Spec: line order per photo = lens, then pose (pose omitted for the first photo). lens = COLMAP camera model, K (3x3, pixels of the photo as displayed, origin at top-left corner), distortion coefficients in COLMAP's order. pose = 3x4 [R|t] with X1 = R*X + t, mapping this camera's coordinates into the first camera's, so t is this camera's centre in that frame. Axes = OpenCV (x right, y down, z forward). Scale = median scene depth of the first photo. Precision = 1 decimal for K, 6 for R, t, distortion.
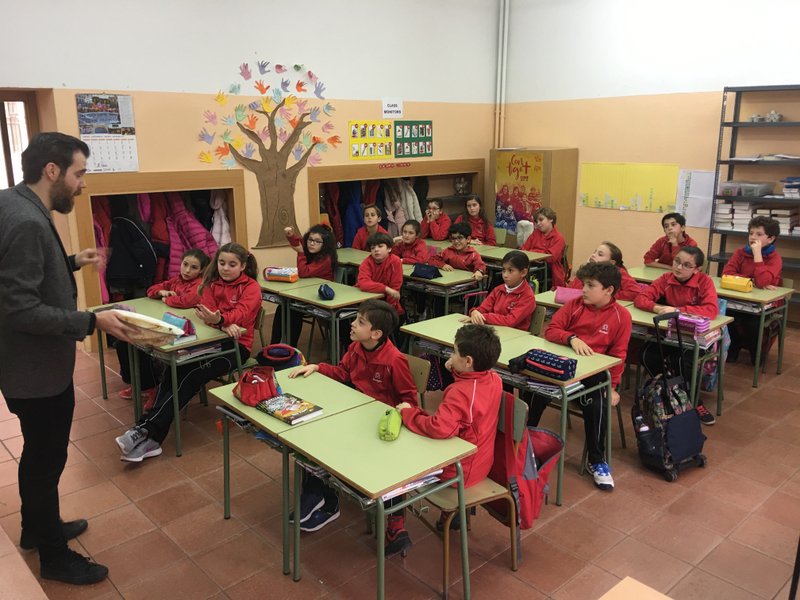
lens RADIAL K [[688.5, 0, 397.3], [0, 688.5, 297.6], [0, 0, 1]] dist [0.039888, -0.030249]
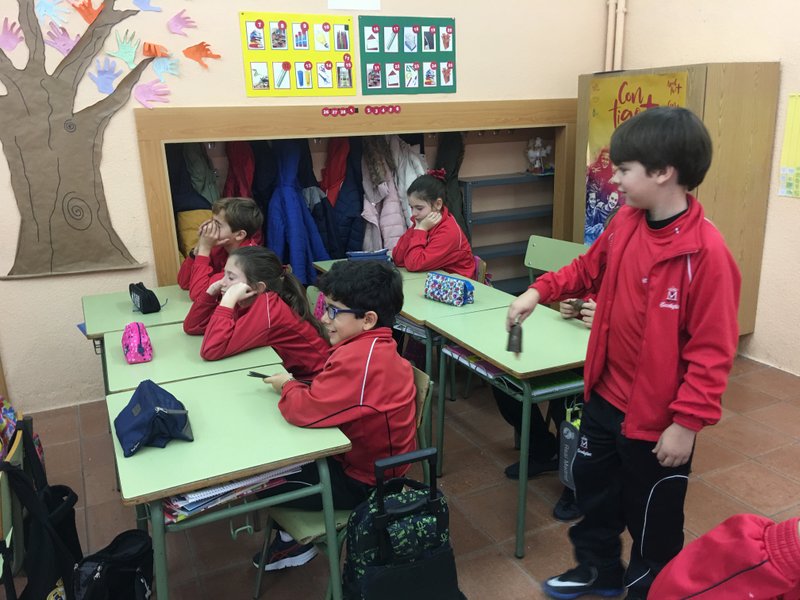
lens RADIAL K [[688.5, 0, 404.4], [0, 688.5, 303.4], [0, 0, 1]] dist [0.039888, -0.030249]
pose [[0.959659, 0.051942, -0.276328, 0.169634], [-0.043049, 0.998344, 0.038155, -0.073353], [0.277852, -0.024720, 0.960306, 0.530077]]
